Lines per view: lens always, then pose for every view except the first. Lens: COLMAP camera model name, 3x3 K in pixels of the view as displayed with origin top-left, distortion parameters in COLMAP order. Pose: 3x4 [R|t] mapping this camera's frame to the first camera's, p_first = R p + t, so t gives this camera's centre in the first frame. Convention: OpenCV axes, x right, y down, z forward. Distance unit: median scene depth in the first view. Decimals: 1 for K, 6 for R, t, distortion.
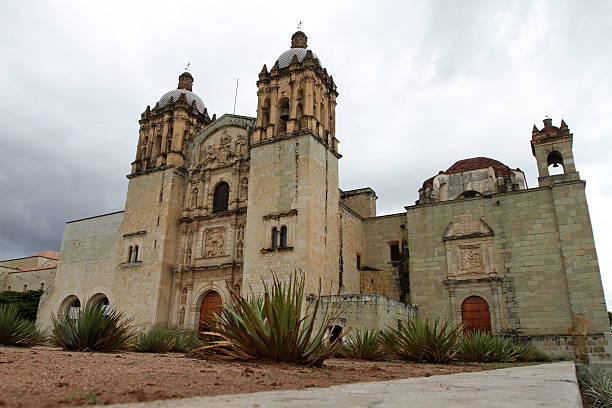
lens RADIAL K [[454.1, 0, 302.4], [0, 454.1, 200.2], [0, 0, 1]] dist [-0.086739, 0.037538]
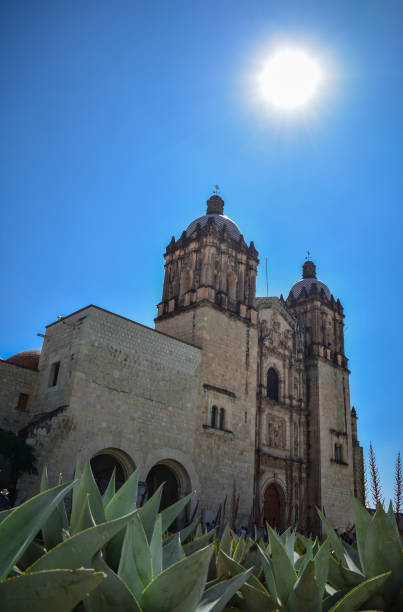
lens RADIAL K [[483.0, 0, 165.7], [0, 483.0, 289.1], [0, 0, 1]] dist [-0.088602, 0.012312]
pose [[0.315086, 0.412388, 0.854785, -1.267467], [-0.397916, 0.875078, -0.275502, 0.201034], [-0.861617, -0.253325, 0.439821, 0.820305]]
